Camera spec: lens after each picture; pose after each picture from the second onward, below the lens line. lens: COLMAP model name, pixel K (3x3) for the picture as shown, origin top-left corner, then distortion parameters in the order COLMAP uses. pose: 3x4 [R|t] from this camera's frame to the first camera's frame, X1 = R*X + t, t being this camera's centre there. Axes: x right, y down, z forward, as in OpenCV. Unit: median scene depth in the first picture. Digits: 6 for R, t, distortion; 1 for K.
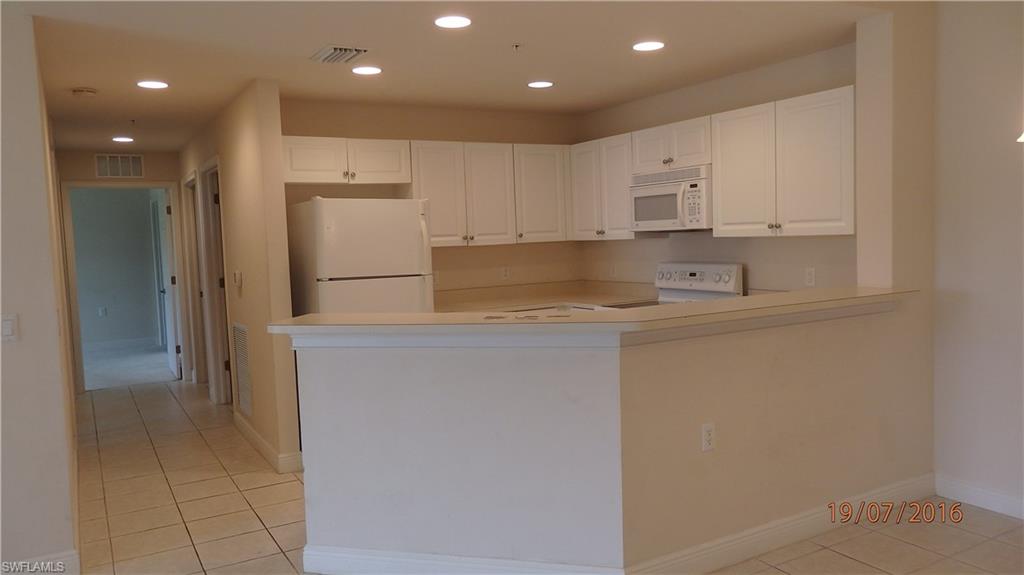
lens RADIAL K [[758.2, 0, 512.0], [0, 758.2, 287.5], [0, 0, 1]] dist [-0.006065, -0.001919]
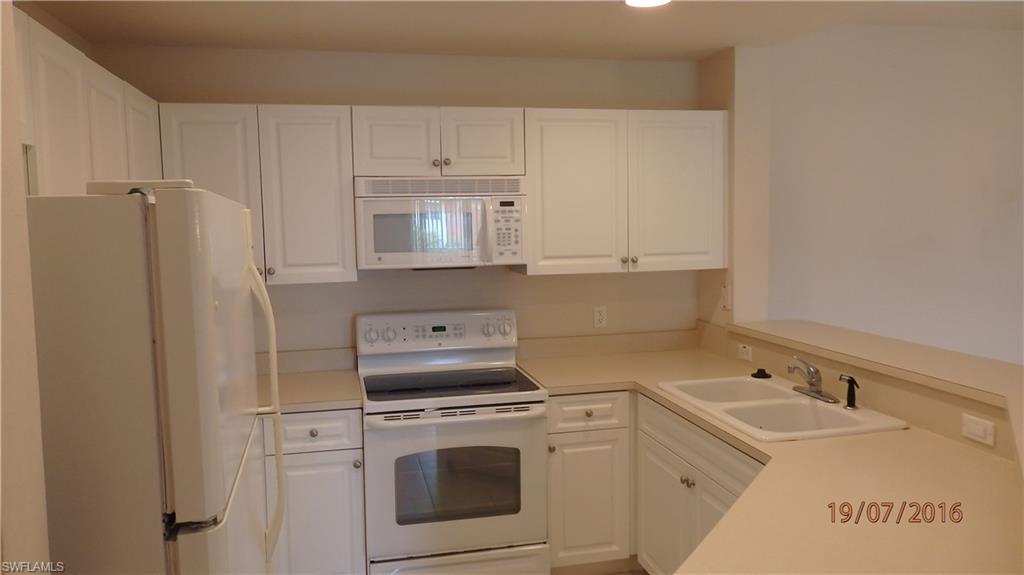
lens RADIAL K [[744.0, 0, 512.0], [0, 744.0, 287.5], [0, 0, 1]] dist [-0.002895, 0.000667]
pose [[0.304246, -0.054830, 0.951014, -0.414507], [0.073718, 0.996703, 0.033881, -0.077952], [-0.949737, 0.059799, 0.307285, 0.771417]]
